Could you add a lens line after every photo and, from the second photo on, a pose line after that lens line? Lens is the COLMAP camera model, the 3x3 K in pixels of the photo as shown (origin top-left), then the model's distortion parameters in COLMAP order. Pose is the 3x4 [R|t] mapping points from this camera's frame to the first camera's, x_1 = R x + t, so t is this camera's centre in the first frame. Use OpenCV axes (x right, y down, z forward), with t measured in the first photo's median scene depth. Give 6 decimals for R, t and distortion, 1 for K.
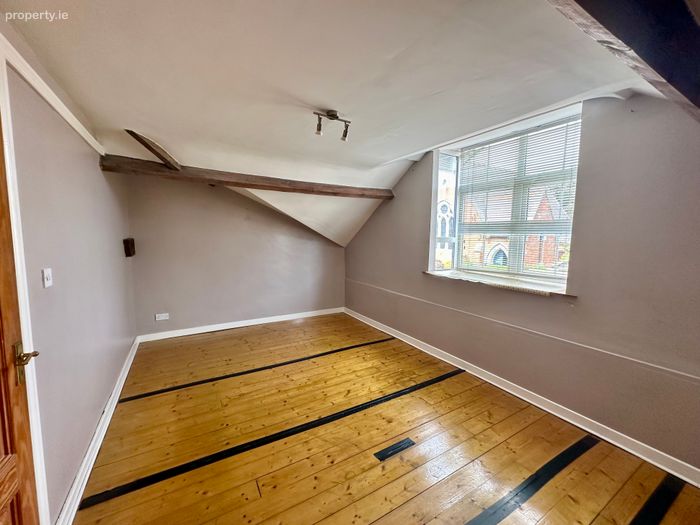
lens RADIAL K [[278.1, 0, 348.1], [0, 278.1, 260.6], [0, 0, 1]] dist [-0.004558, 0.002367]
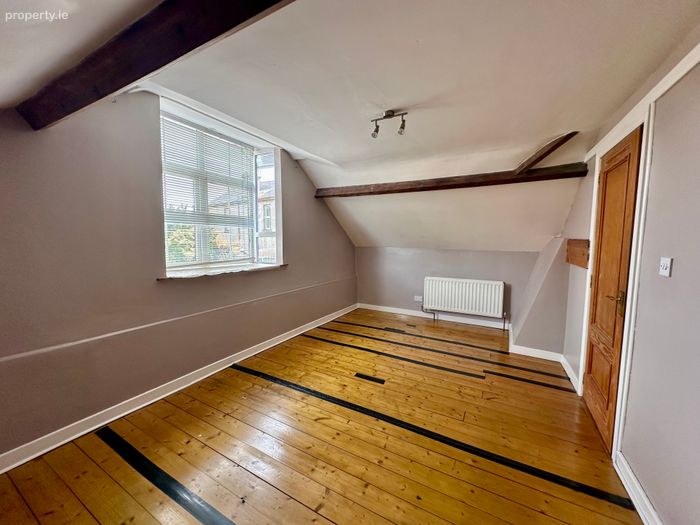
lens RADIAL K [[278.1, 0, 353.2], [0, 278.1, 260.3], [0, 0, 1]] dist [-0.004558, 0.002367]
pose [[-0.518203, -0.084643, 0.851059, -0.741999], [0.060923, 0.988910, 0.135449, -0.090698], [-0.853085, 0.122039, -0.507299, 1.352083]]
